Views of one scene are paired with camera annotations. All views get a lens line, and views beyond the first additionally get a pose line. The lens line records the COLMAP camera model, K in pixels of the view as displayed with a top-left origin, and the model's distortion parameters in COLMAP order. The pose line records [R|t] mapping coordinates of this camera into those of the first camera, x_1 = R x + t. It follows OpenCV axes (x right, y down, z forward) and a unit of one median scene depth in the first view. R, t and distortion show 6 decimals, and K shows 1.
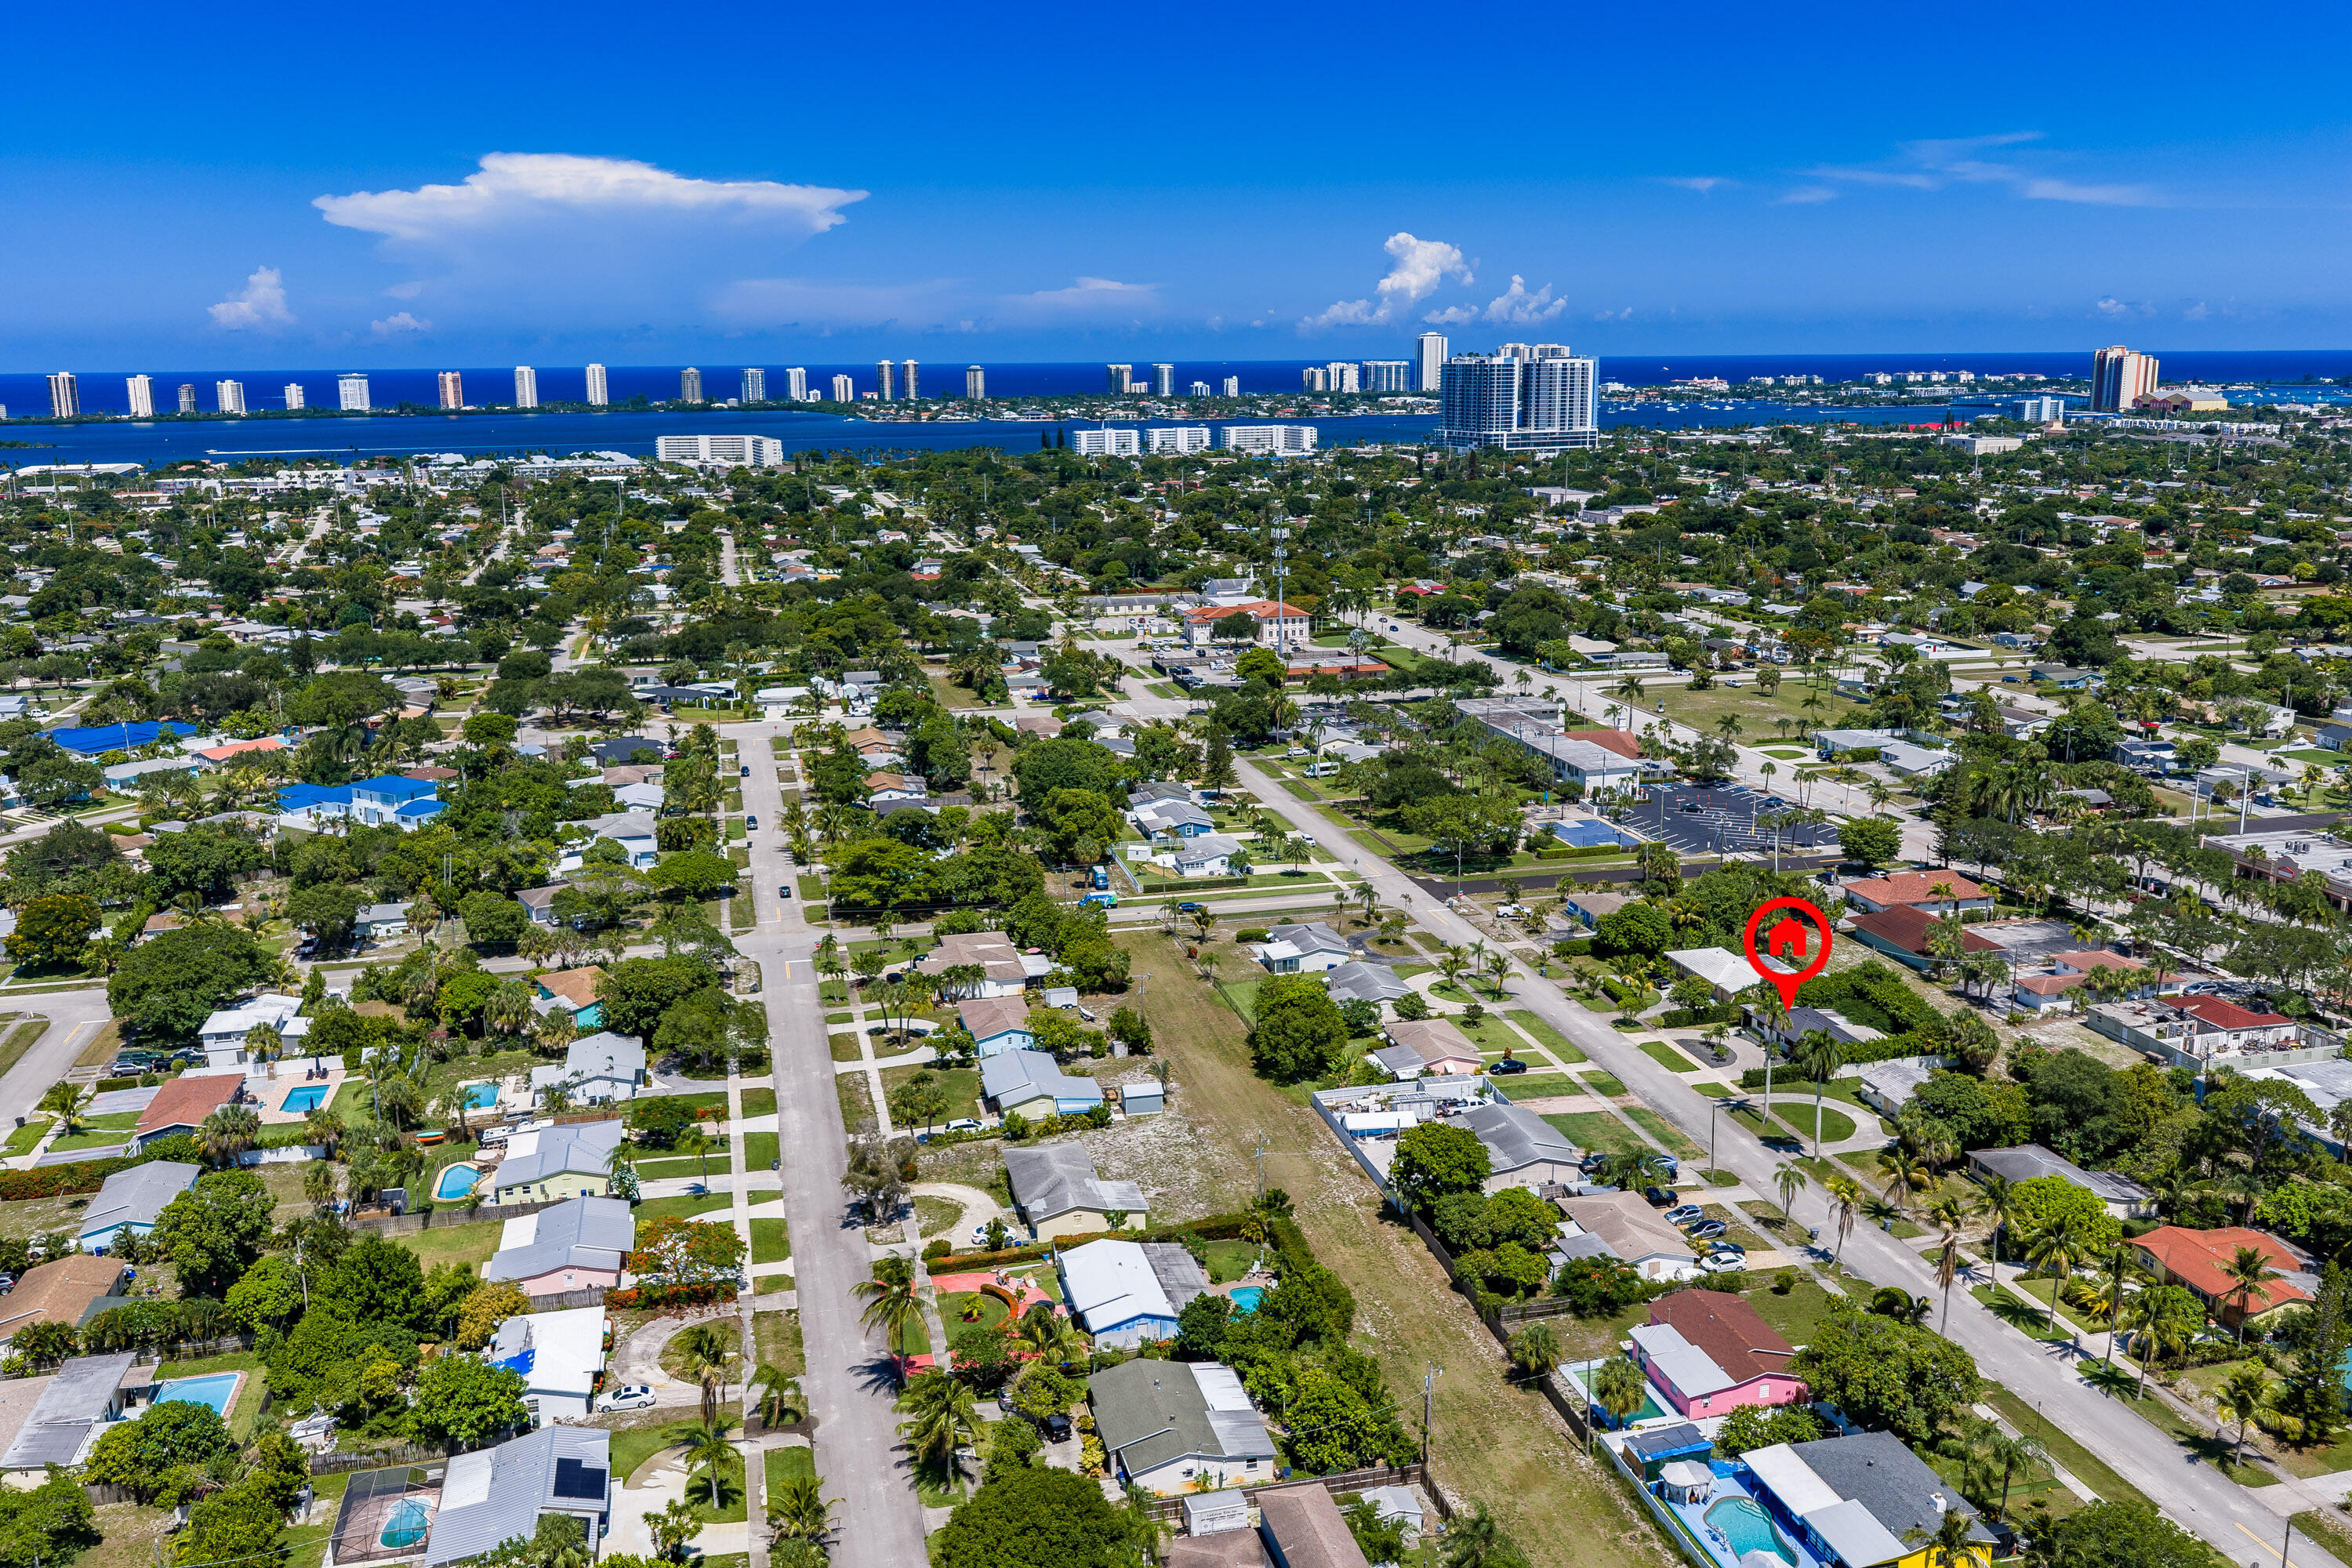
lens RADIAL K [[1941.3, 0, 1177.6], [0, 1941.3, 780.3], [0, 0, 1]] dist [0.021640, -0.037386]
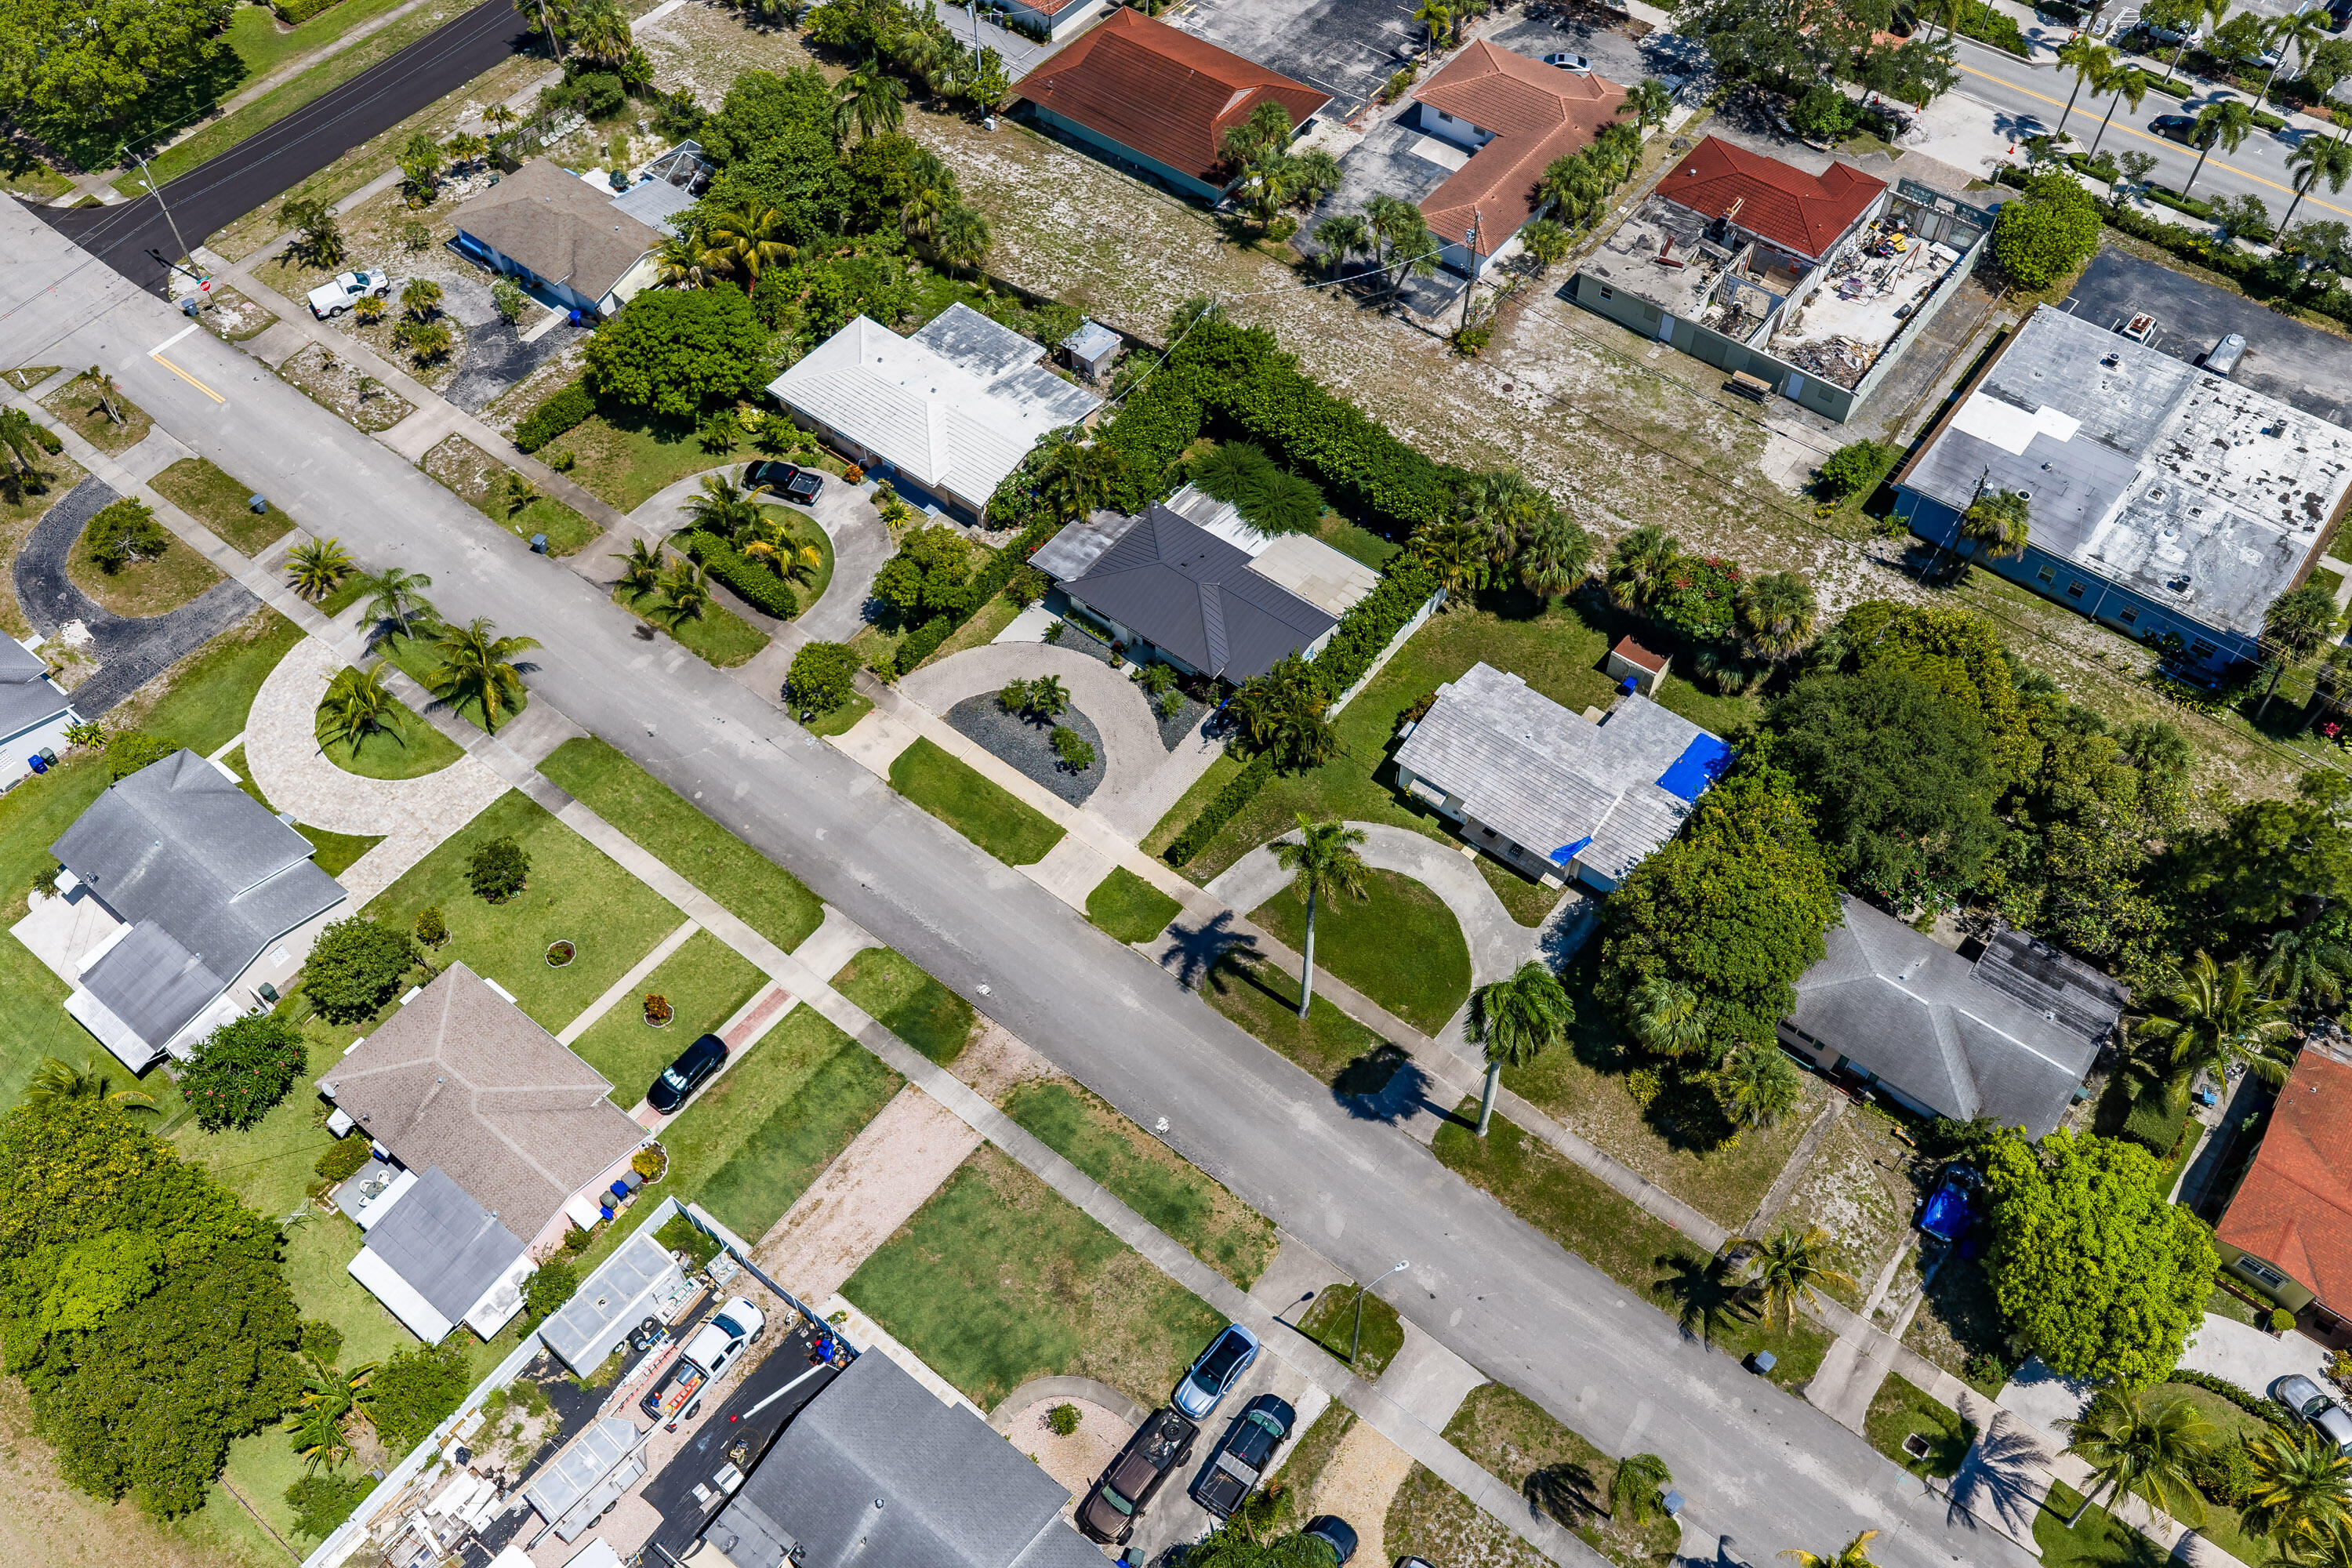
lens RADIAL K [[1903.5, 0, 1185.1], [0, 1903.5, 787.6], [0, 0, 1]] dist [0.011882, -0.005067]
pose [[0.781141, -0.501097, 0.372452, 0.079378], [0.132747, 0.716195, 0.685159, -0.093694], [-0.610079, -0.485764, 0.625969, 0.428340]]
